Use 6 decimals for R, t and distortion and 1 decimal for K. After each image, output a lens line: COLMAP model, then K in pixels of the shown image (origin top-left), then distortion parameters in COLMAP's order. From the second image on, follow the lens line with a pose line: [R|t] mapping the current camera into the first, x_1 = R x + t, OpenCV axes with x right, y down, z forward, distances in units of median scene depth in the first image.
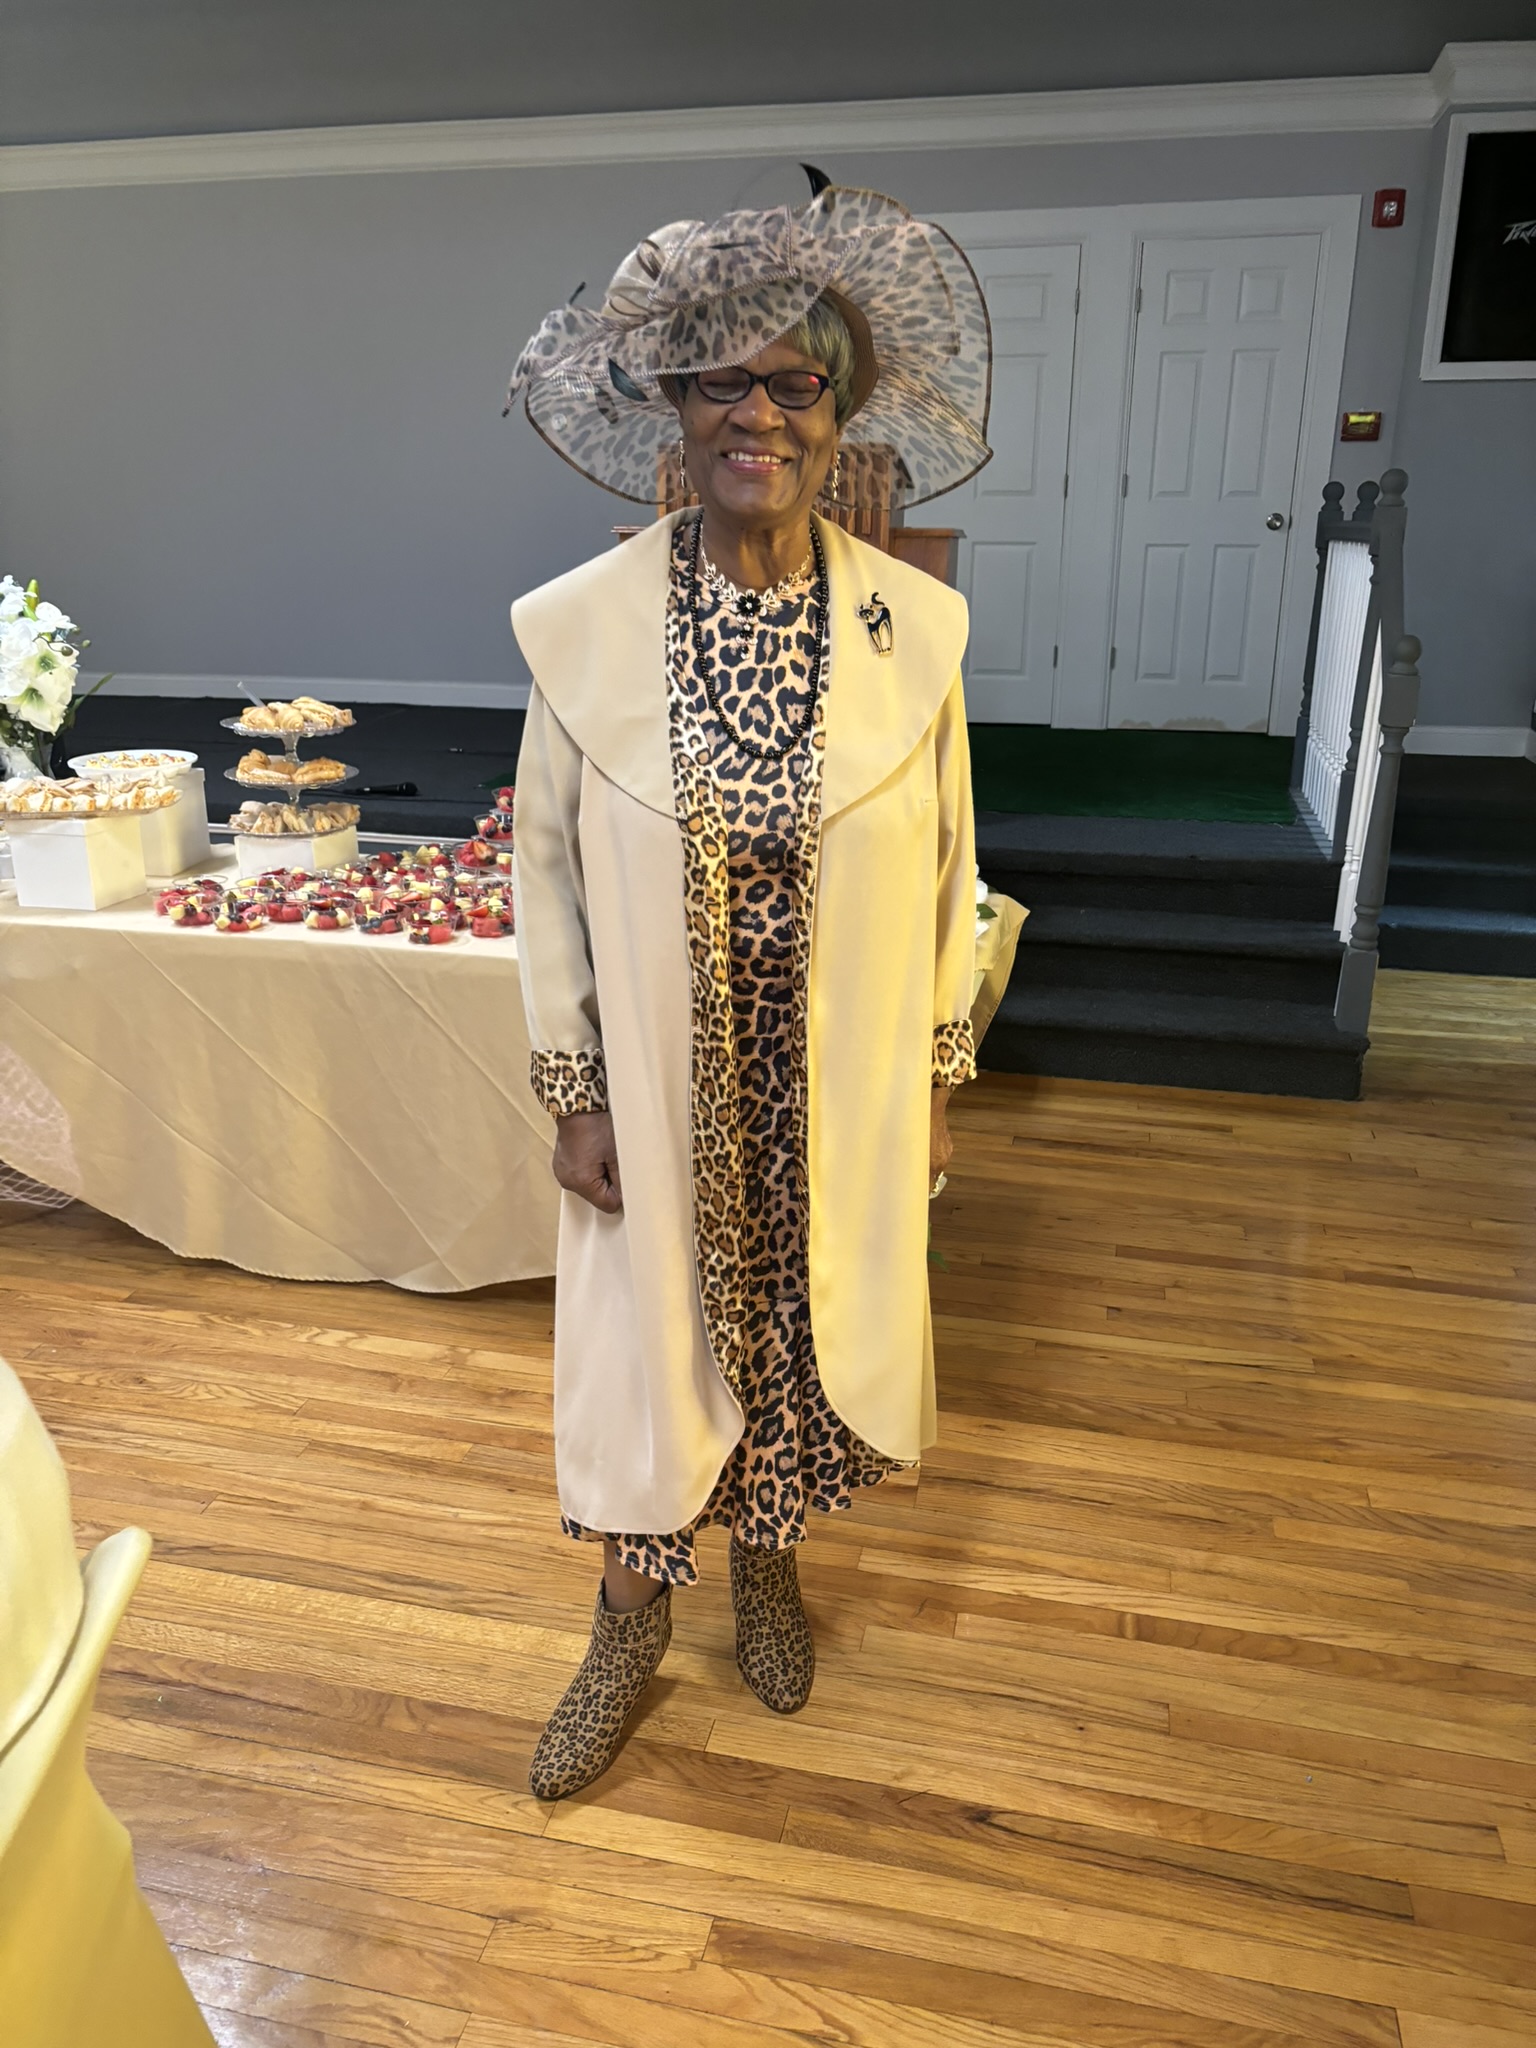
lens RADIAL K [[1575.0, 0, 767.6], [0, 1575.0, 1037.1], [0, 0, 1]] dist [0.005749, 0.011077]
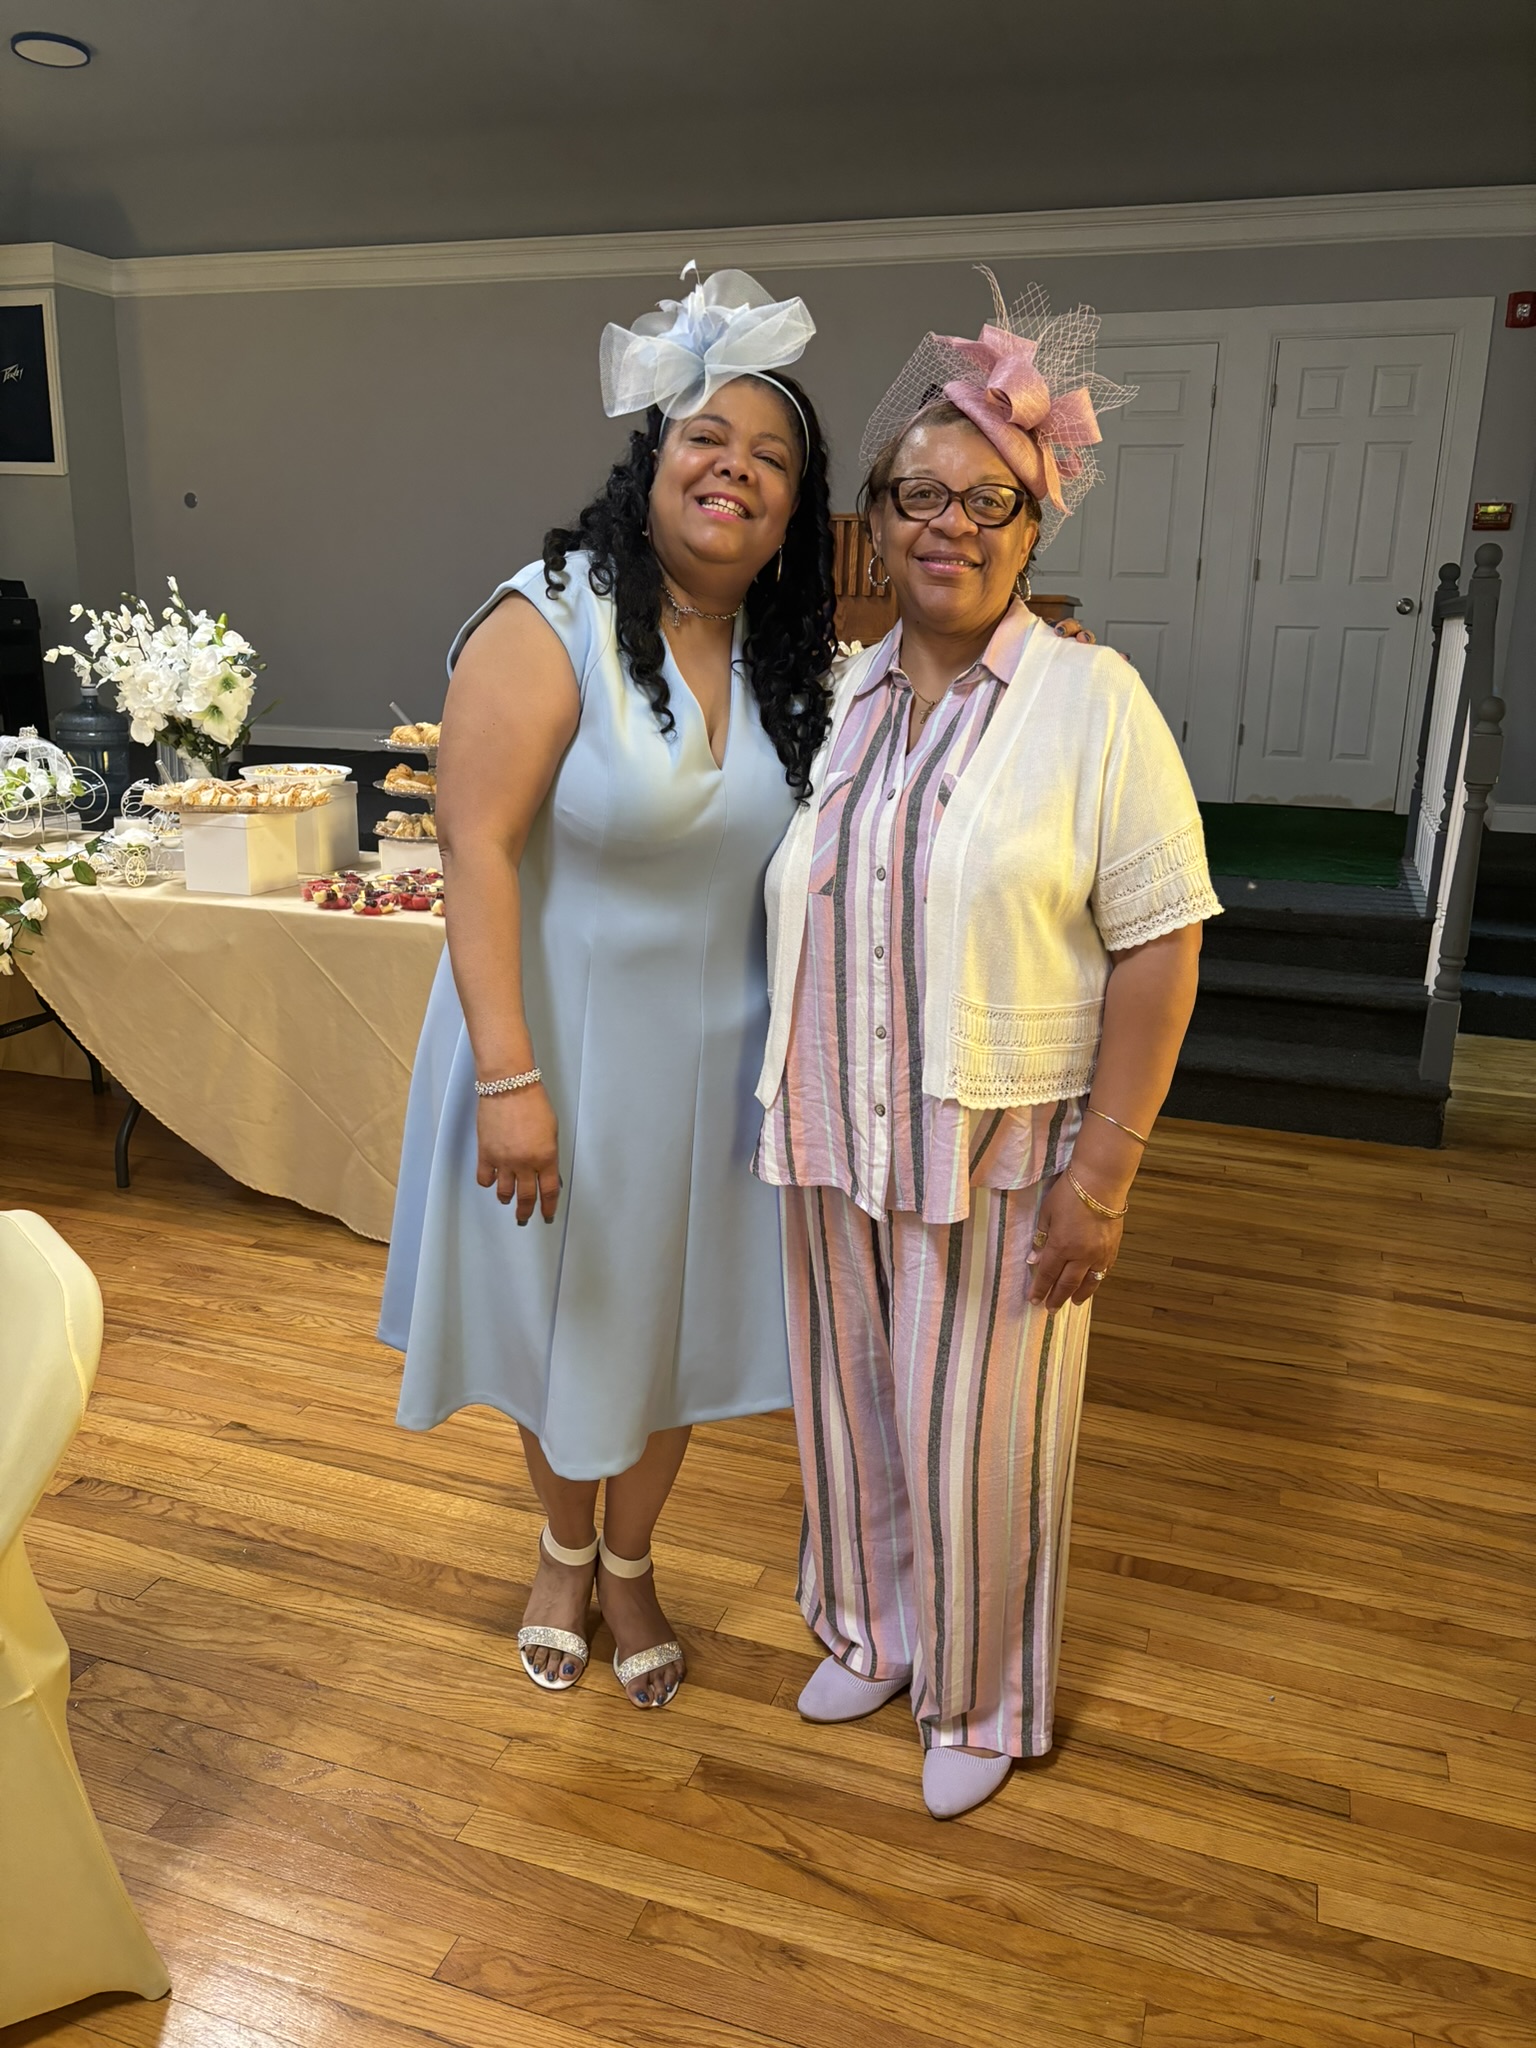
lens RADIAL K [[1575.0, 0, 778.8], [0, 1575.0, 1013.1], [0, 0, 1]] dist [0.005749, 0.011077]
pose [[0.994766, 0.044358, -0.092048, 0.060251], [-0.050692, 0.996420, -0.067659, 0.065660], [0.088717, 0.071971, 0.993453, -0.084484]]
